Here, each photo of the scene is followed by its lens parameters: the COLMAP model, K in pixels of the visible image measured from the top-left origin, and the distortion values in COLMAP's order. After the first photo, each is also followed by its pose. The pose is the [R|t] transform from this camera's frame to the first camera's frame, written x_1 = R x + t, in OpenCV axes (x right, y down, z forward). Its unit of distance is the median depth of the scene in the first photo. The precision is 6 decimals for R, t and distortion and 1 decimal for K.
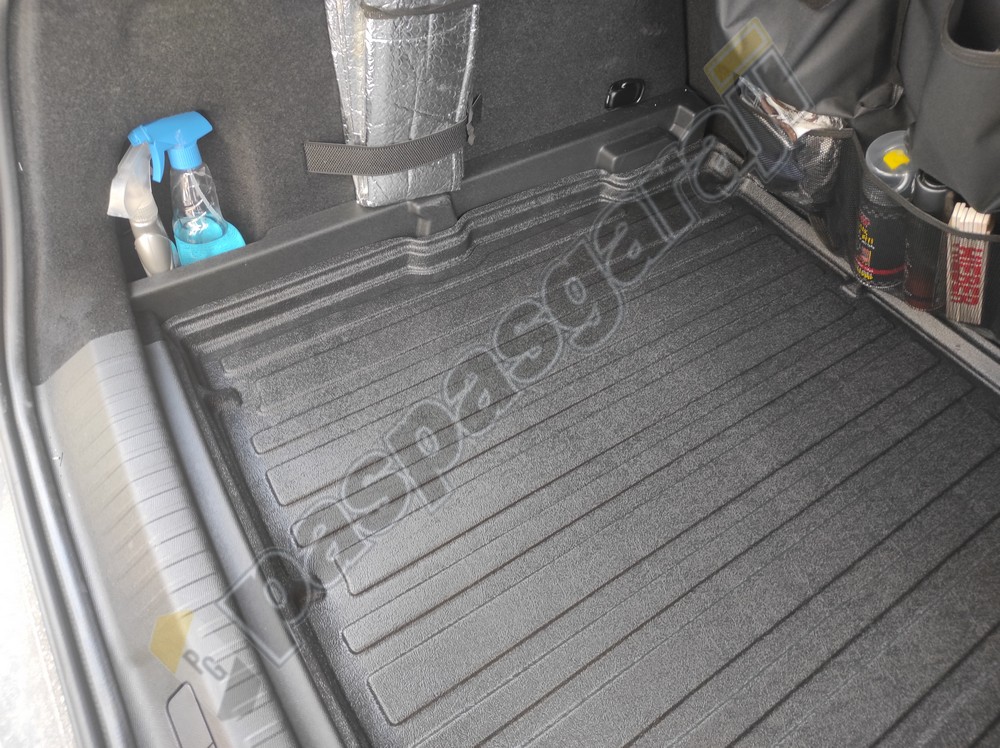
lens RADIAL K [[735.0, 0, 500.0], [0, 735.0, 374.0], [0, 0, 1]] dist [0.071253, -0.065851]
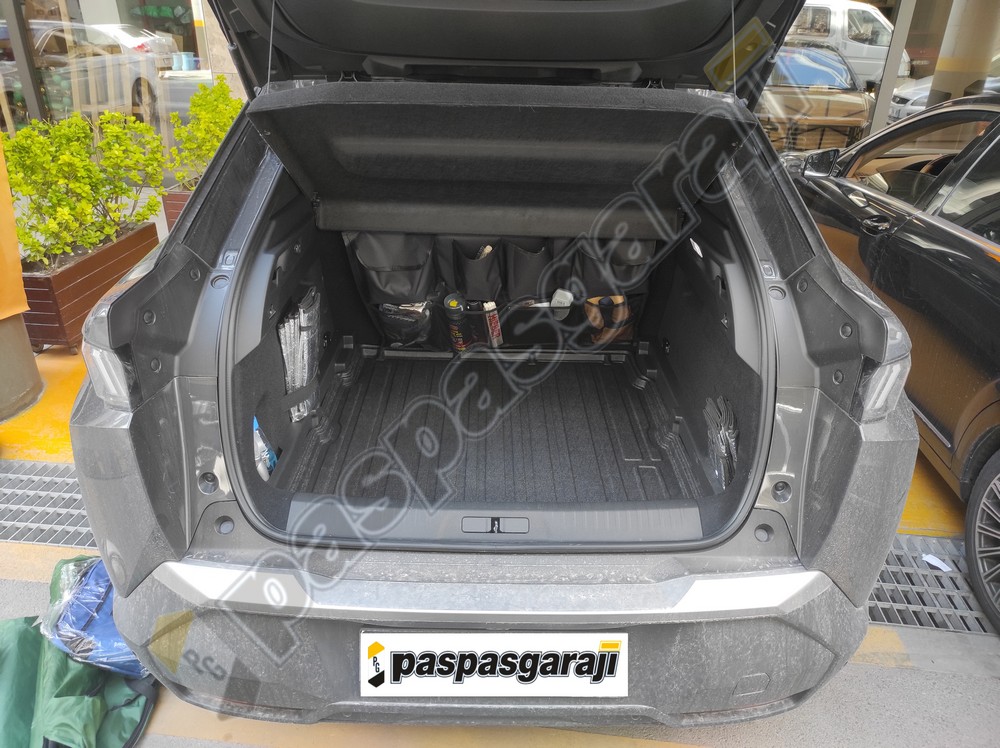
lens RADIAL K [[735.0, 0, 500.0], [0, 735.0, 374.0], [0, 0, 1]] dist [0.071253, -0.065851]
pose [[0.557877, -0.434229, 0.707261, -1.269396], [0.659073, 0.749716, -0.059572, 0.165763], [-0.504377, 0.499371, 0.704438, -0.787366]]
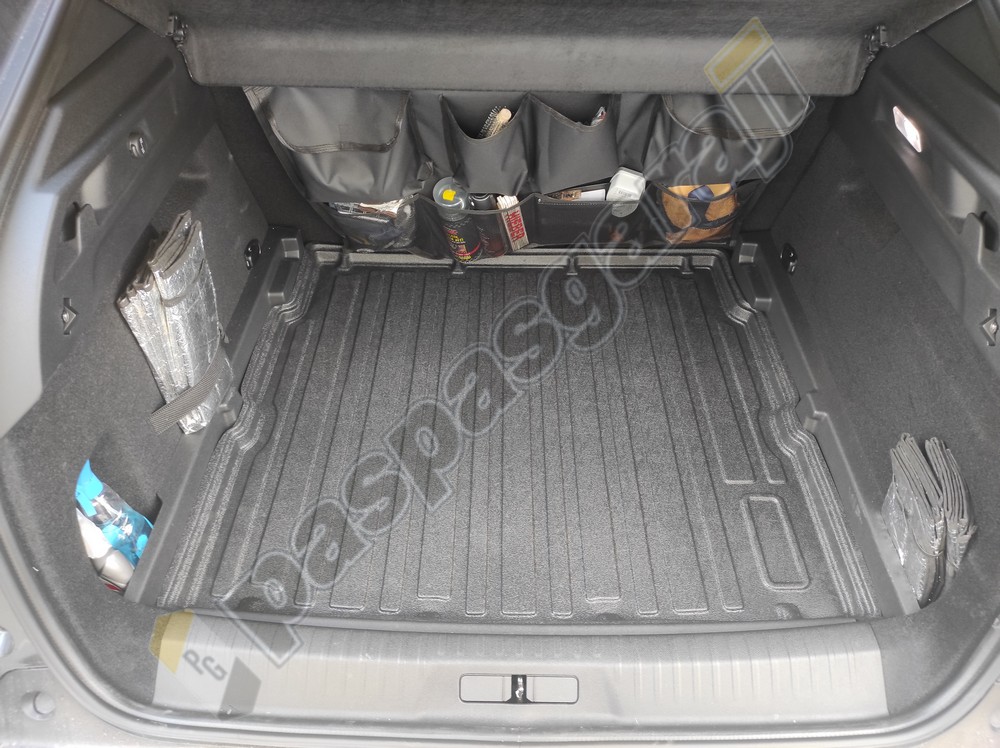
lens RADIAL K [[735.0, 0, 500.0], [0, 735.0, 374.0], [0, 0, 1]] dist [0.071253, -0.065851]
pose [[0.572405, -0.626948, 0.528477, -0.493836], [0.664278, 0.732407, 0.149382, -0.145017], [-0.480716, 0.265549, 0.835701, -0.320408]]
